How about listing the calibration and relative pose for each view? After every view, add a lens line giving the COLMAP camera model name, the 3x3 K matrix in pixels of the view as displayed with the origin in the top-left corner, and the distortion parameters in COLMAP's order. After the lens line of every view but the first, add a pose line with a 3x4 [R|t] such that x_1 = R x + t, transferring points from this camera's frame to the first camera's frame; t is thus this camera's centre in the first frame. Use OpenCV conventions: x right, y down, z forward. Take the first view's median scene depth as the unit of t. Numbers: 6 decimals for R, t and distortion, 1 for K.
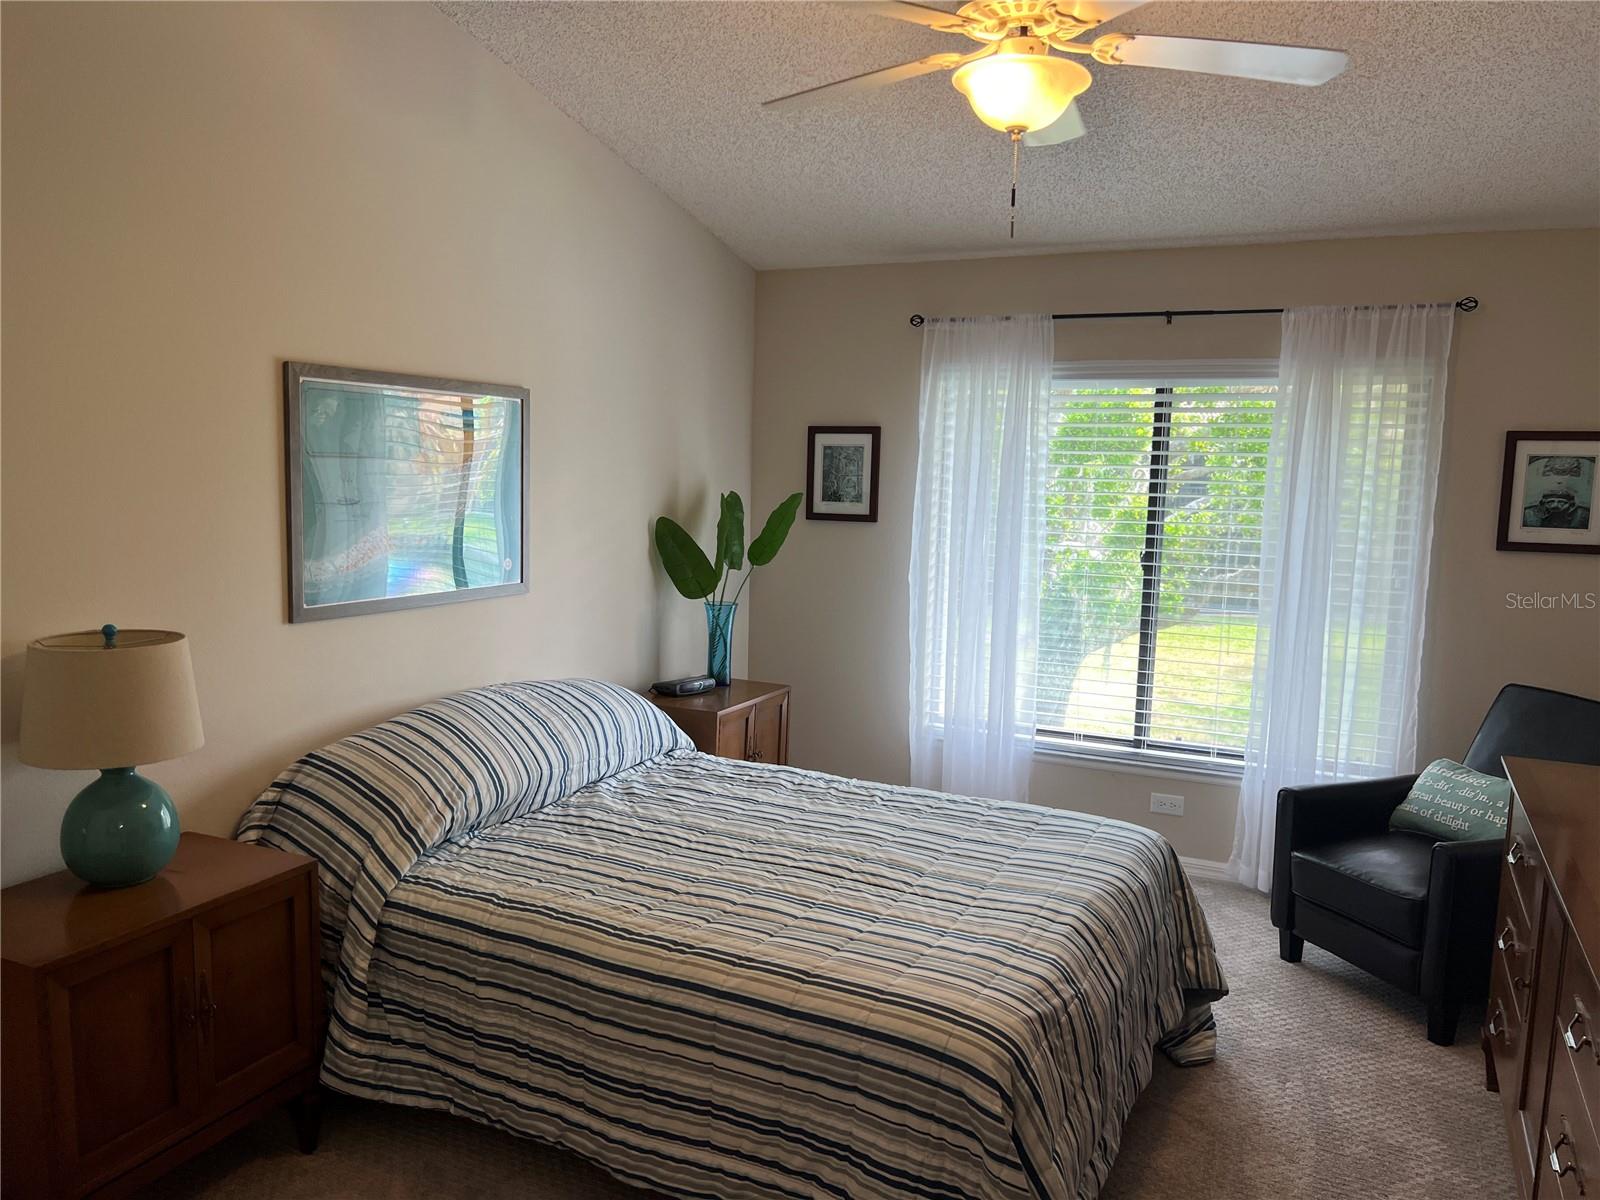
lens RADIAL K [[1184.8, 0, 795.3], [0, 1184.8, 614.8], [0, 0, 1]] dist [0.078704, -0.097790]
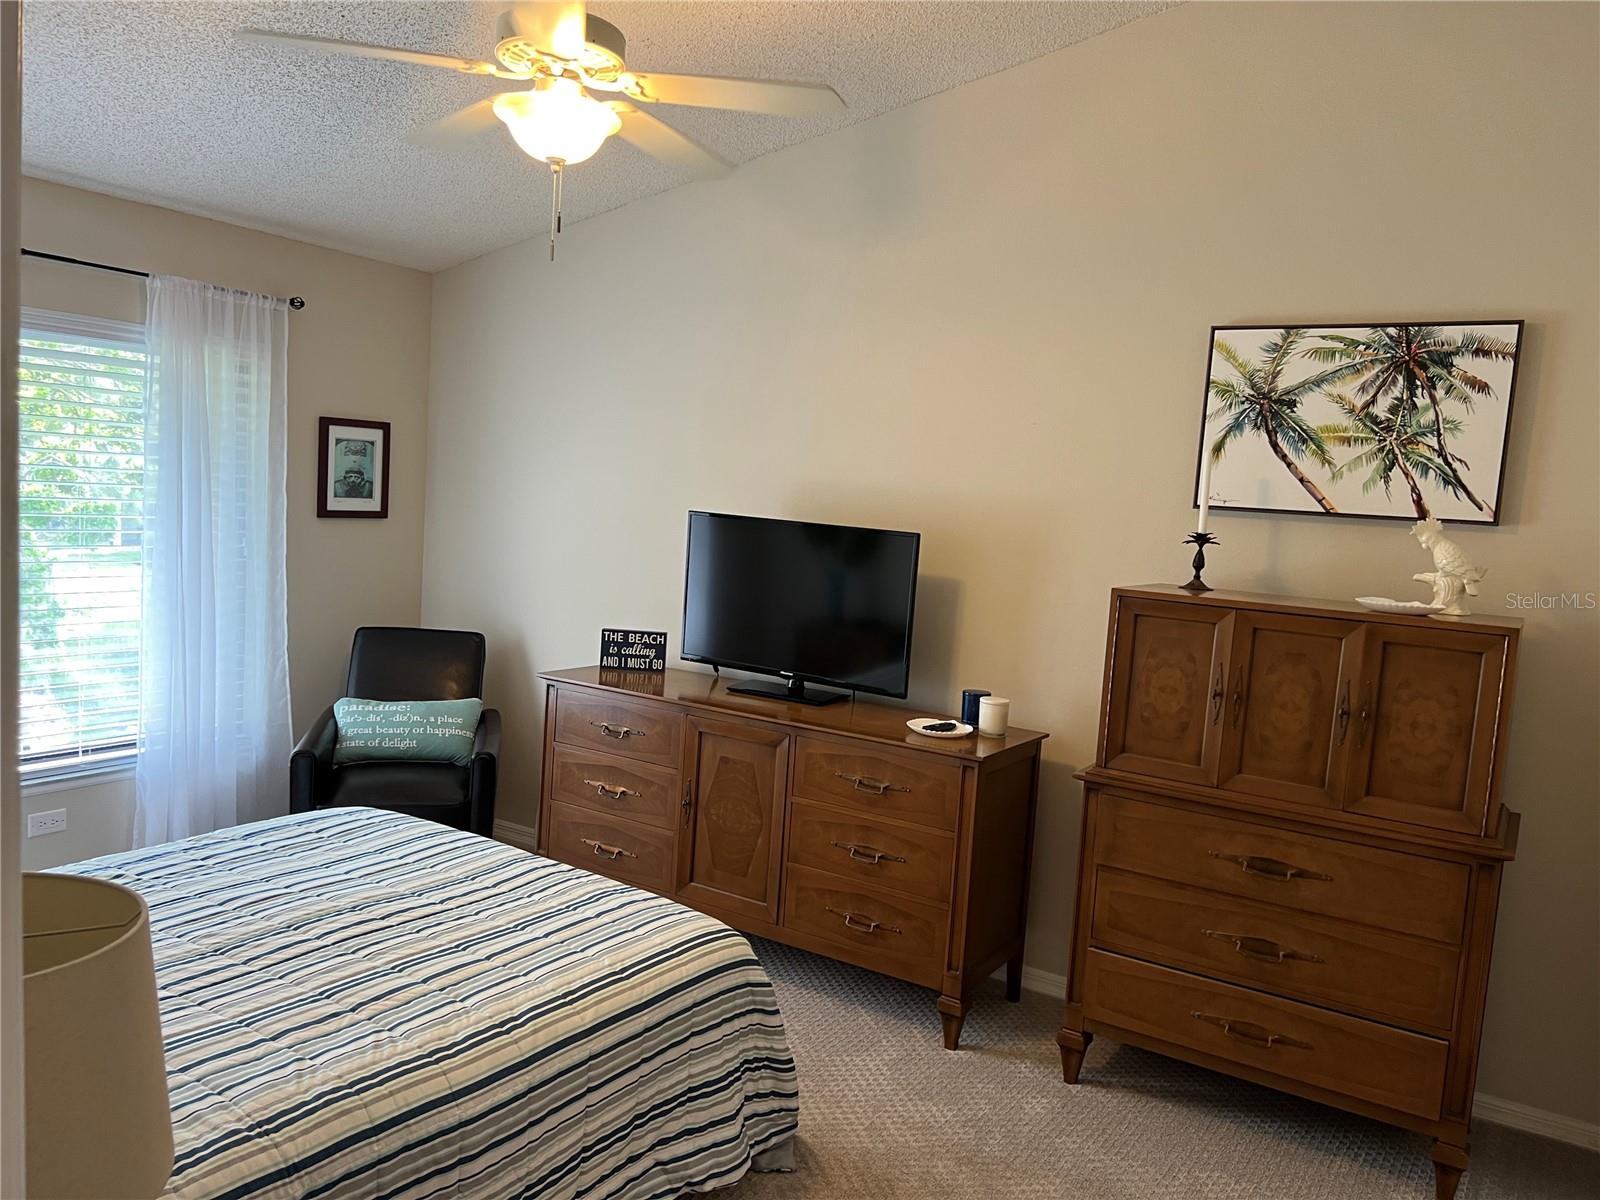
lens RADIAL K [[1194.8, 0, 797.2], [0, 1194.8, 620.2], [0, 0, 1]] dist [0.088551, -0.142262]
pose [[0.127237, -0.125401, 0.983913, -0.644369], [0.065182, 0.990889, 0.117860, -0.076457], [-0.989728, 0.049137, 0.134252, 0.465333]]
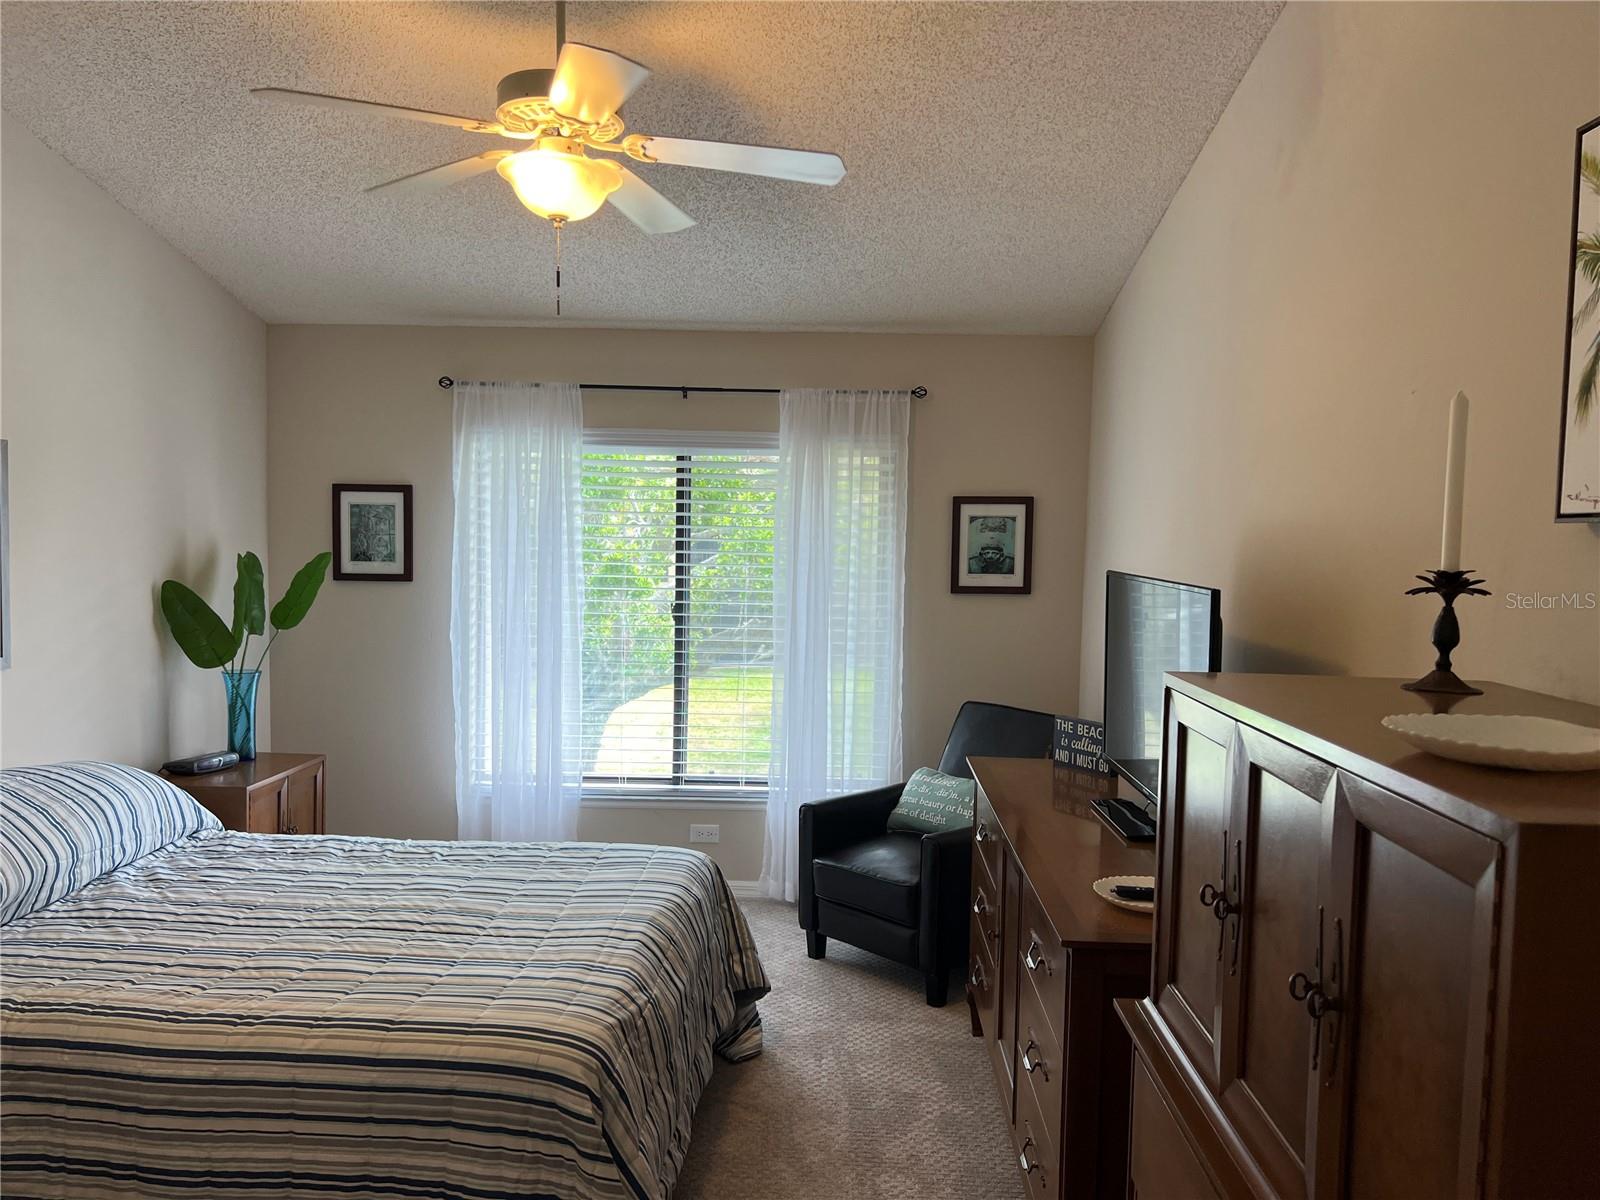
lens RADIAL K [[1187.2, 0, 788.7], [0, 1187.2, 621.8], [0, 0, 1]] dist [0.121748, -0.147006]
pose [[0.922859, -0.035330, 0.383515, -0.041006], [0.053414, 0.997901, -0.036604, 0.012756], [-0.381417, 0.054265, 0.922809, -0.061078]]
